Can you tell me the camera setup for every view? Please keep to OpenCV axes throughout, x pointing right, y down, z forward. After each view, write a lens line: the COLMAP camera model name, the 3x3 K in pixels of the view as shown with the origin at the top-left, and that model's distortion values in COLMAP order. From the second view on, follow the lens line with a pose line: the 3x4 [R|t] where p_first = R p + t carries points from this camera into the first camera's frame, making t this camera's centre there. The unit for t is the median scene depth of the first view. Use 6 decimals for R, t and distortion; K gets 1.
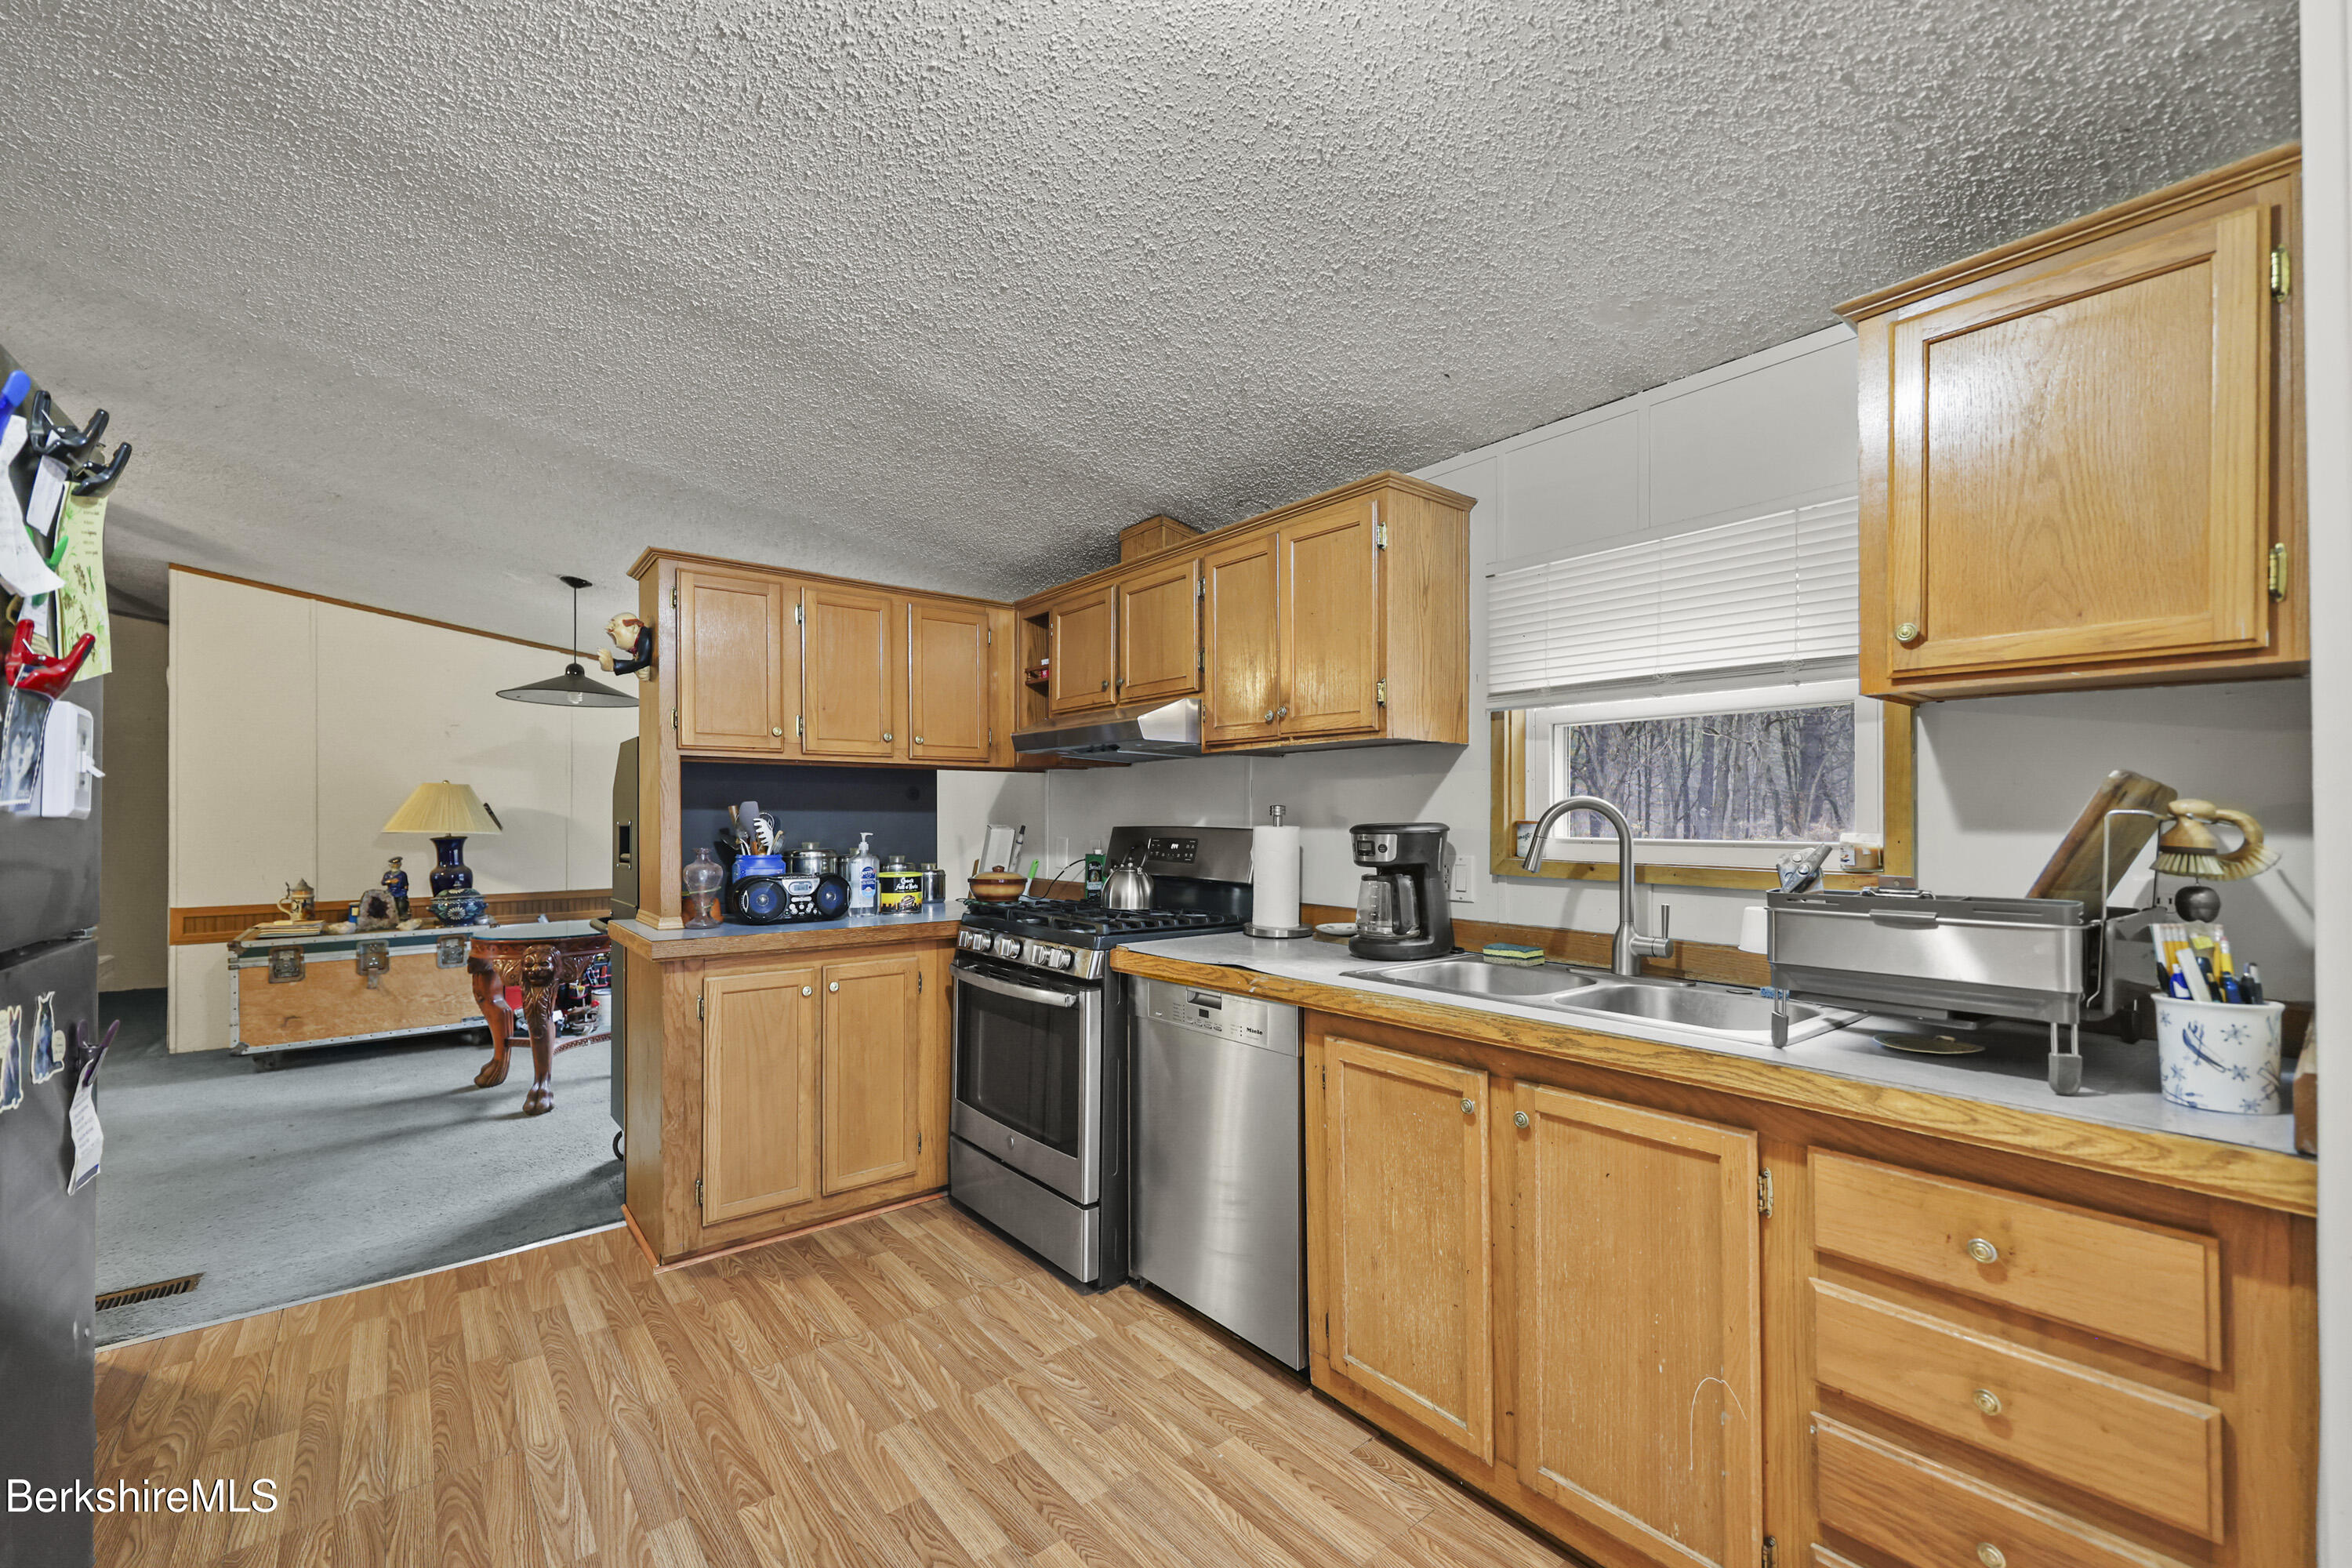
lens RADIAL K [[956.6, 0, 1176.0], [0, 956.6, 810.2], [0, 0, 1]] dist [0.000381, 0.000012]
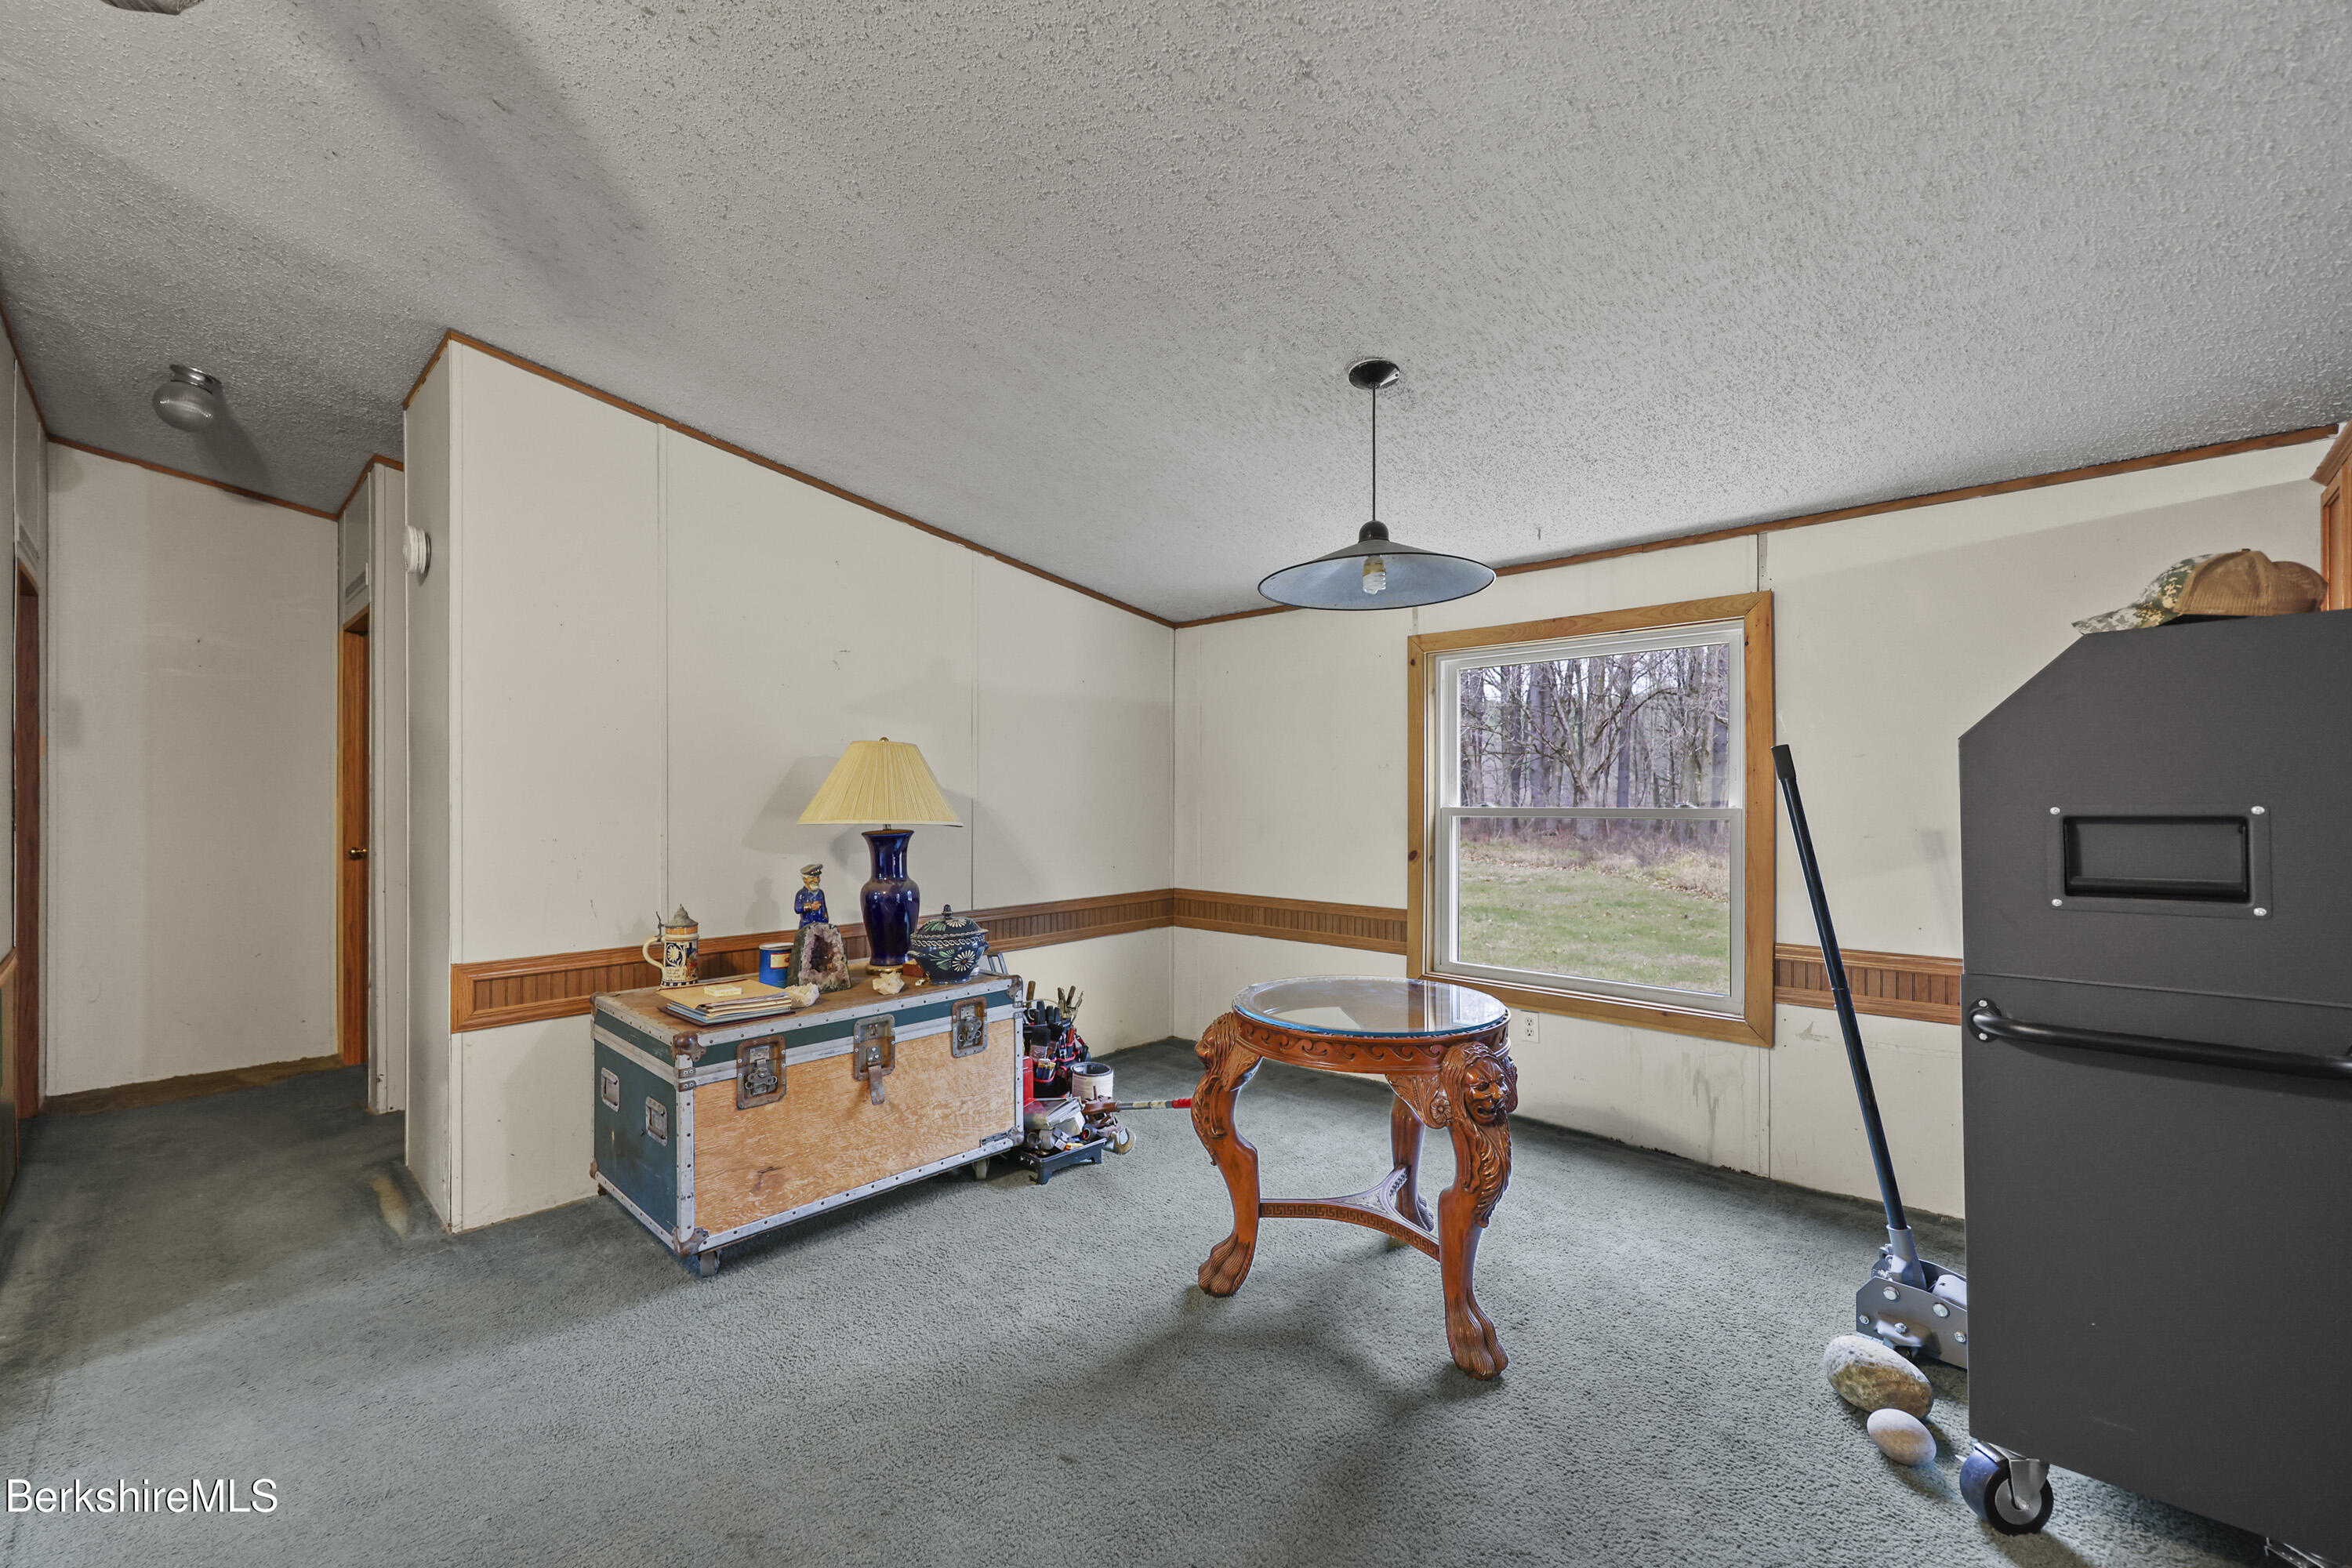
lens RADIAL K [[942.9, 0, 1173.3], [0, 942.9, 796.4], [0, 0, 1]] dist [-0.000578, -0.000068]
pose [[0.990566, 0.001223, 0.137030, -1.289081], [-0.001588, 0.999995, 0.002558, 0.008746], [-0.137026, -0.002751, 0.990564, 0.743505]]
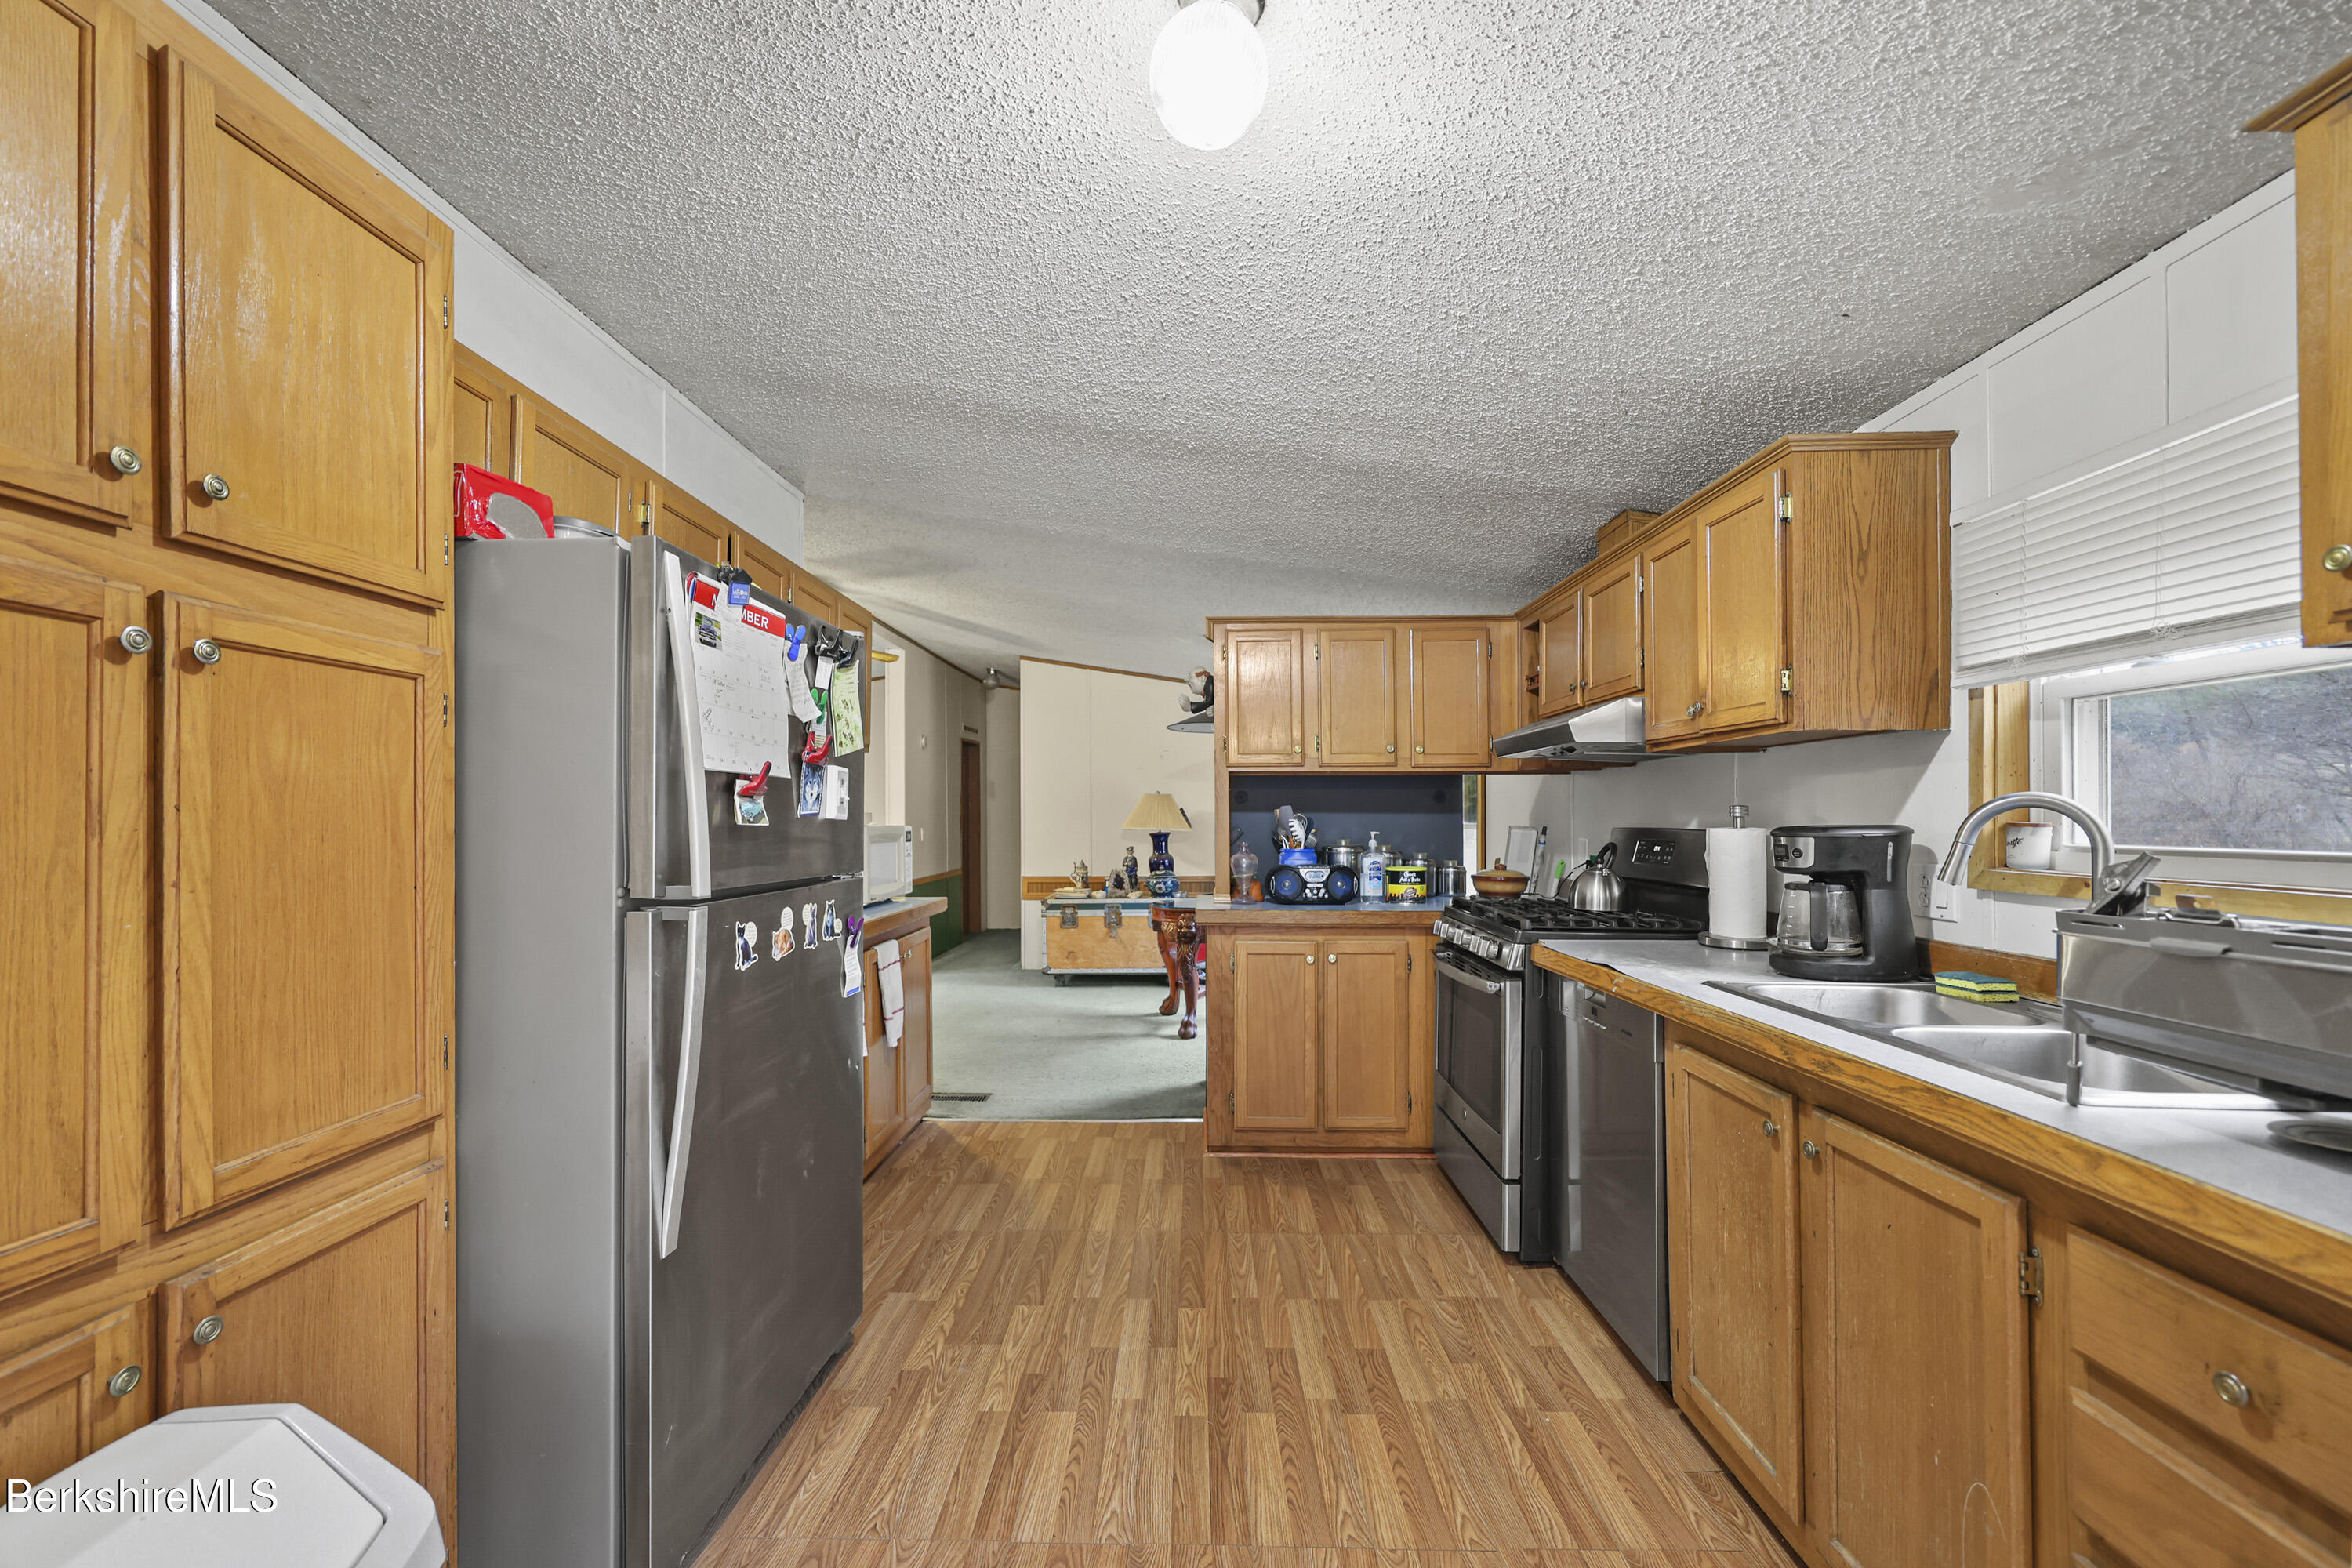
lens RADIAL K [[956.6, 0, 1176.0], [0, 956.6, 810.2], [0, 0, 1]] dist [0.000381, 0.000012]
pose [[0.761525, -0.005580, -0.648112, 0.279396], [0.005251, 0.999983, -0.002440, -0.000984], [0.648115, -0.001545, 0.761541, -0.049635]]
